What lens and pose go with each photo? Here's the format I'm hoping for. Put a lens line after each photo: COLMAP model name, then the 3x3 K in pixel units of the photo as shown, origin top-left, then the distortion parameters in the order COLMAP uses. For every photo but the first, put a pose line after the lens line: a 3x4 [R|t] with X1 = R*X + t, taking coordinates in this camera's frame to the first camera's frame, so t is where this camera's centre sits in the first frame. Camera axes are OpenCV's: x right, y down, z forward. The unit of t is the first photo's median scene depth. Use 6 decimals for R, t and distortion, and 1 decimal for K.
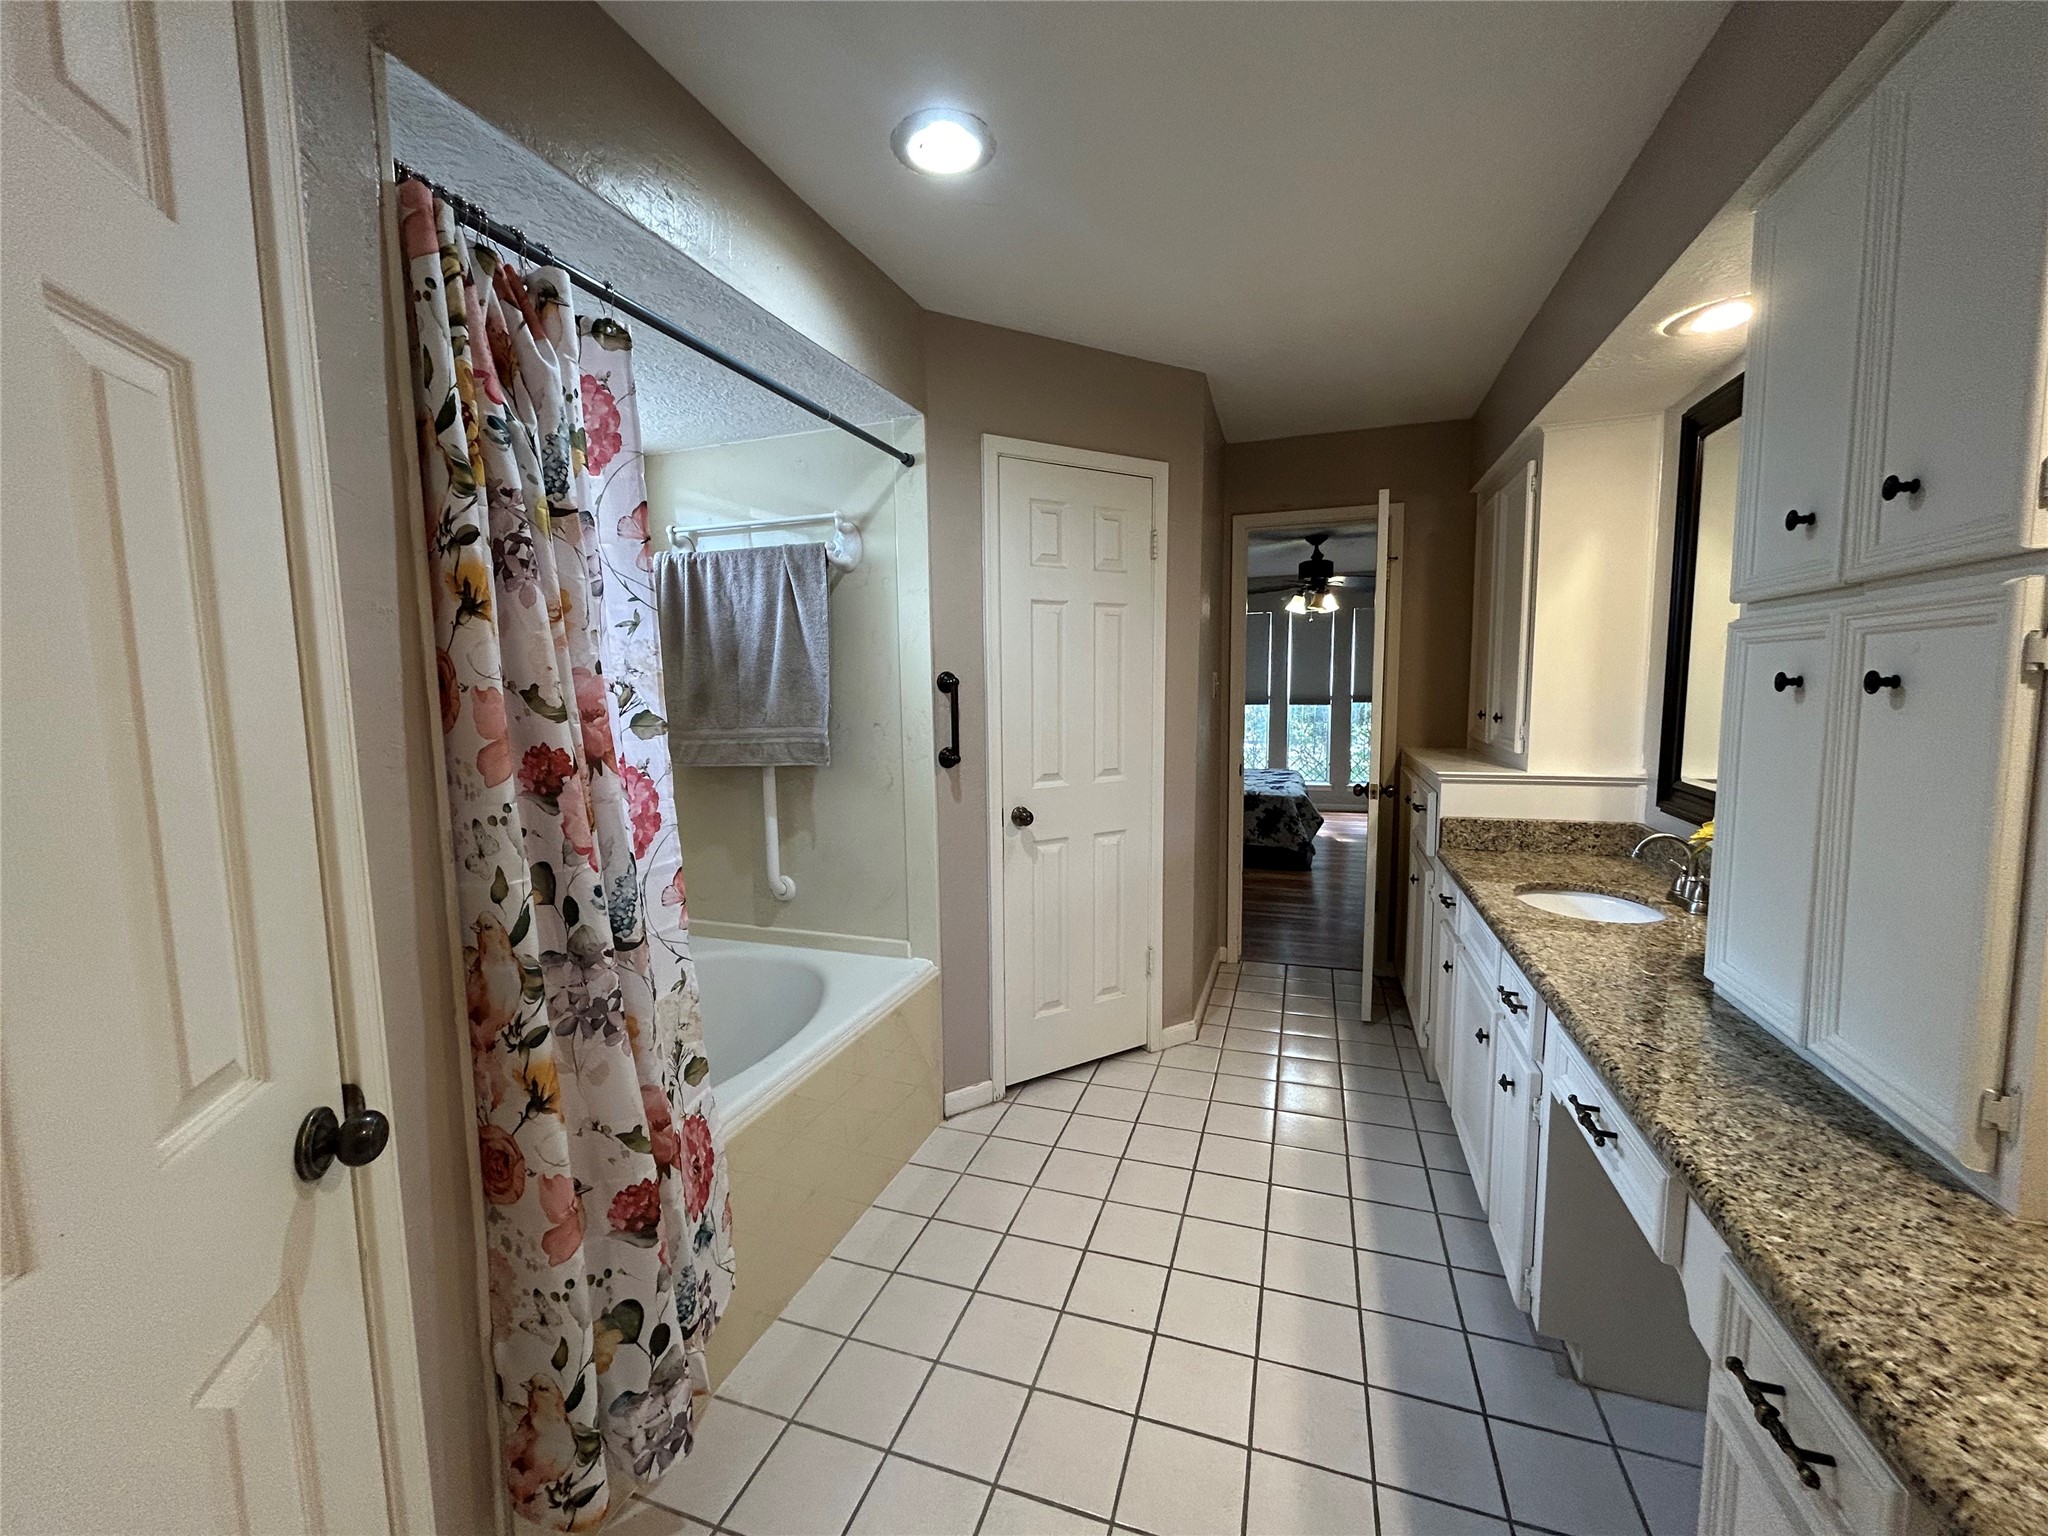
lens RADIAL K [[821.9, 0, 1025.1], [0, 821.9, 766.3], [0, 0, 1]] dist [-0.001813, 0.000685]
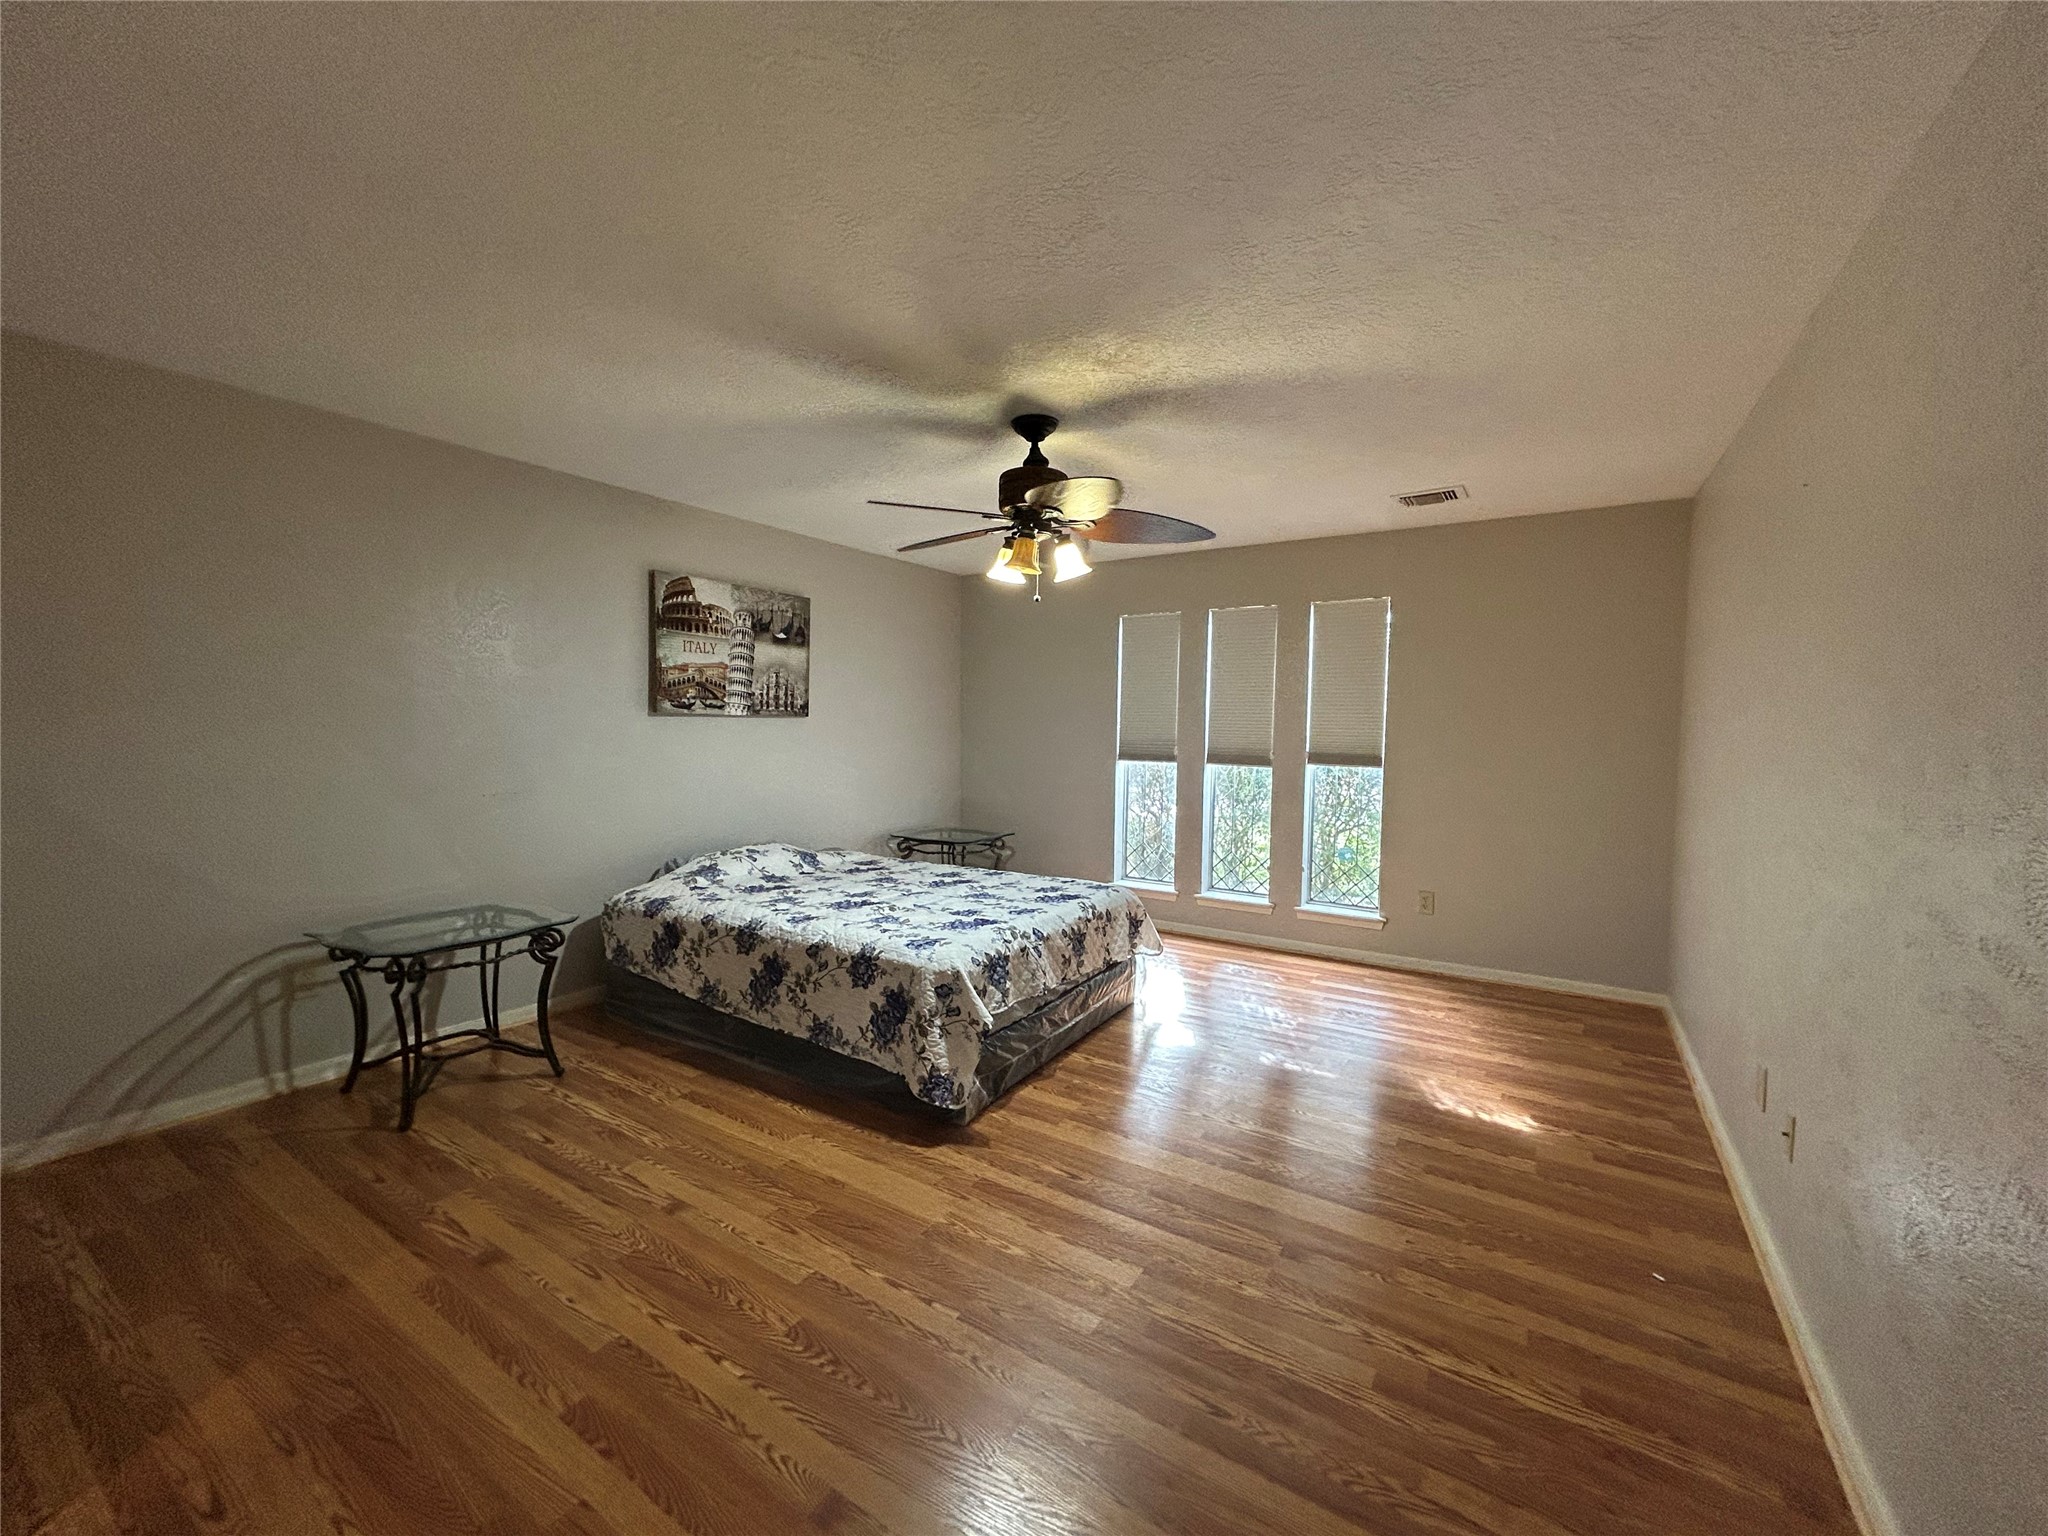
lens RADIAL K [[821.9, 0, 1019.0], [0, 821.9, 766.1], [0, 0, 1]] dist [-0.001813, 0.000685]
pose [[0.971423, 0.036923, -0.234464, 0.458794], [-0.048176, 0.997937, -0.042447, -0.057590], [0.232413, 0.052530, 0.971198, 0.534268]]
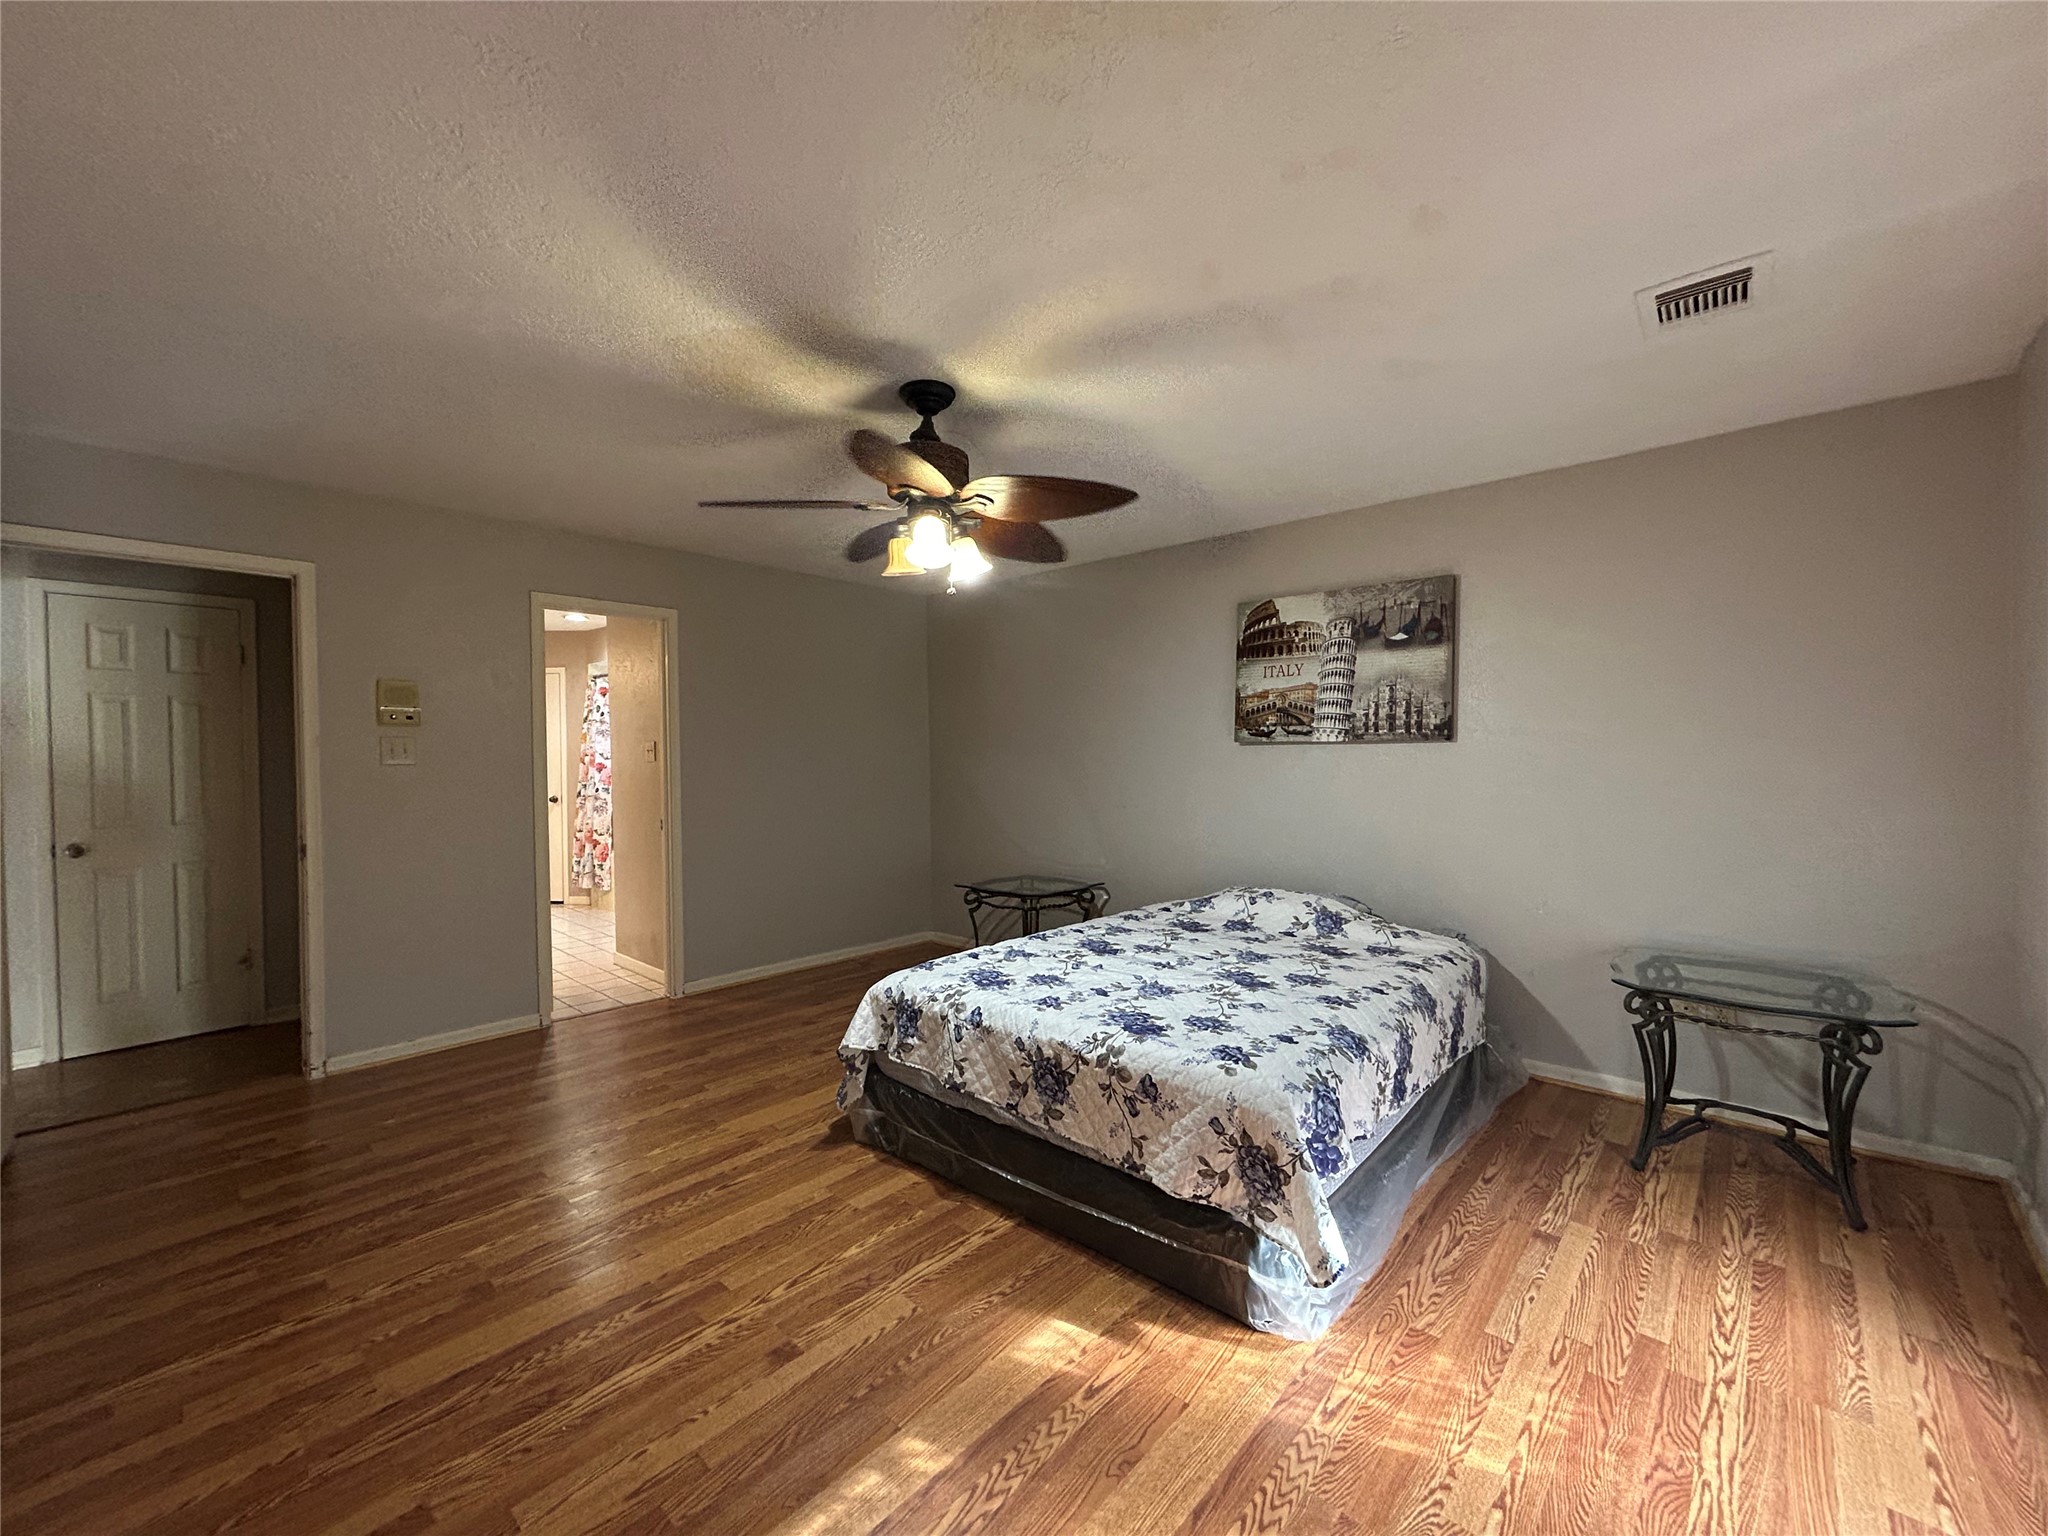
lens RADIAL K [[821.9, 0, 1027.5], [0, 821.9, 761.3], [0, 0, 1]] dist [-0.001813, 0.000685]
pose [[-0.395569, 0.021958, -0.918174, 0.701787], [-0.082867, 0.994783, 0.059491, -0.122649], [0.914690, 0.099619, -0.391685, 1.195492]]
